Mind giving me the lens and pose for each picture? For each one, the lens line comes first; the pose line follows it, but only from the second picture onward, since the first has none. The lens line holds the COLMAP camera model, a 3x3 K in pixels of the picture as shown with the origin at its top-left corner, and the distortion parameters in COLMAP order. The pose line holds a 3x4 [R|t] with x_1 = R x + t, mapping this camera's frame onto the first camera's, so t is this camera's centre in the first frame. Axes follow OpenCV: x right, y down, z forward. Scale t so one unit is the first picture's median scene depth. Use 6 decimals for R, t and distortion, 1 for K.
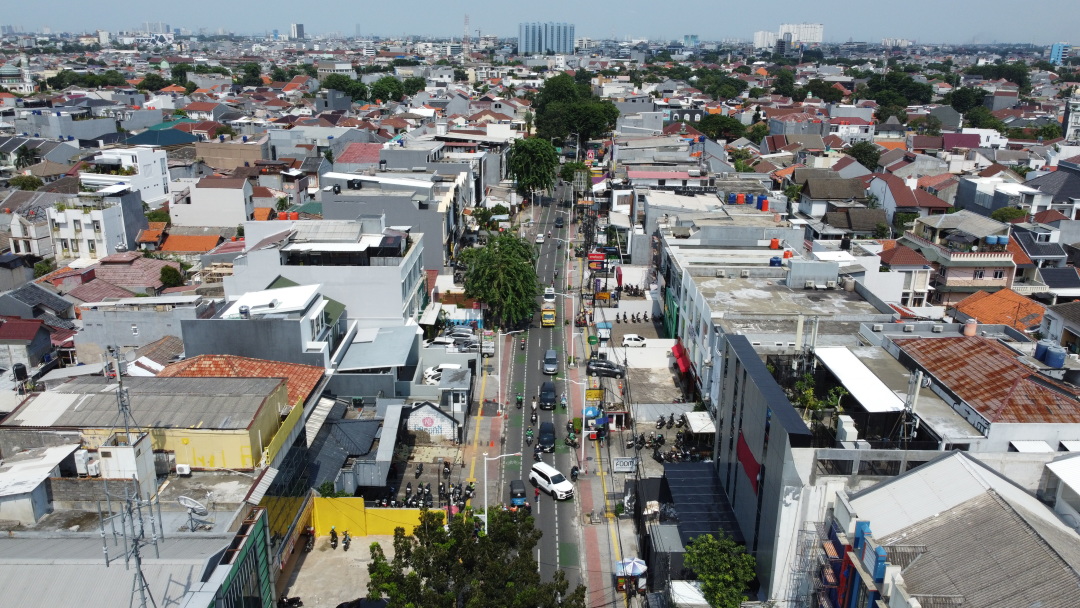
lens RADIAL K [[813.9, 0, 540.7], [0, 813.9, 306.1], [0, 0, 1]] dist [-0.003268, 0.007351]
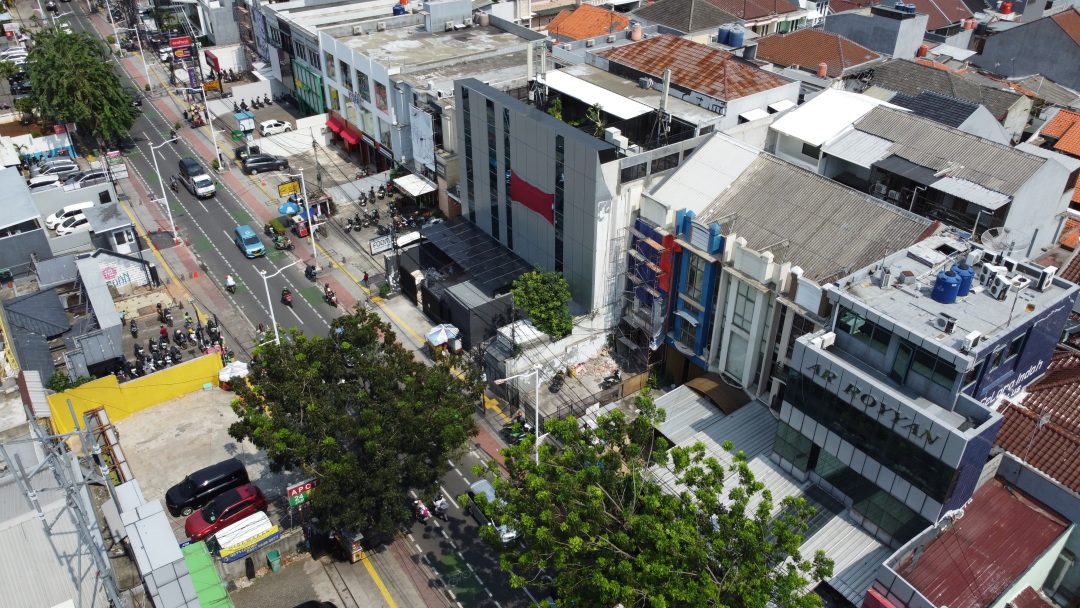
lens RADIAL K [[813.9, 0, 538.6], [0, 813.9, 300.4], [0, 0, 1]] dist [-0.003268, 0.007351]
pose [[0.814704, -0.326891, 0.478956, -0.186970], [0.191816, 0.931386, 0.309397, -0.001283], [-0.547232, -0.160196, 0.821507, 0.094065]]
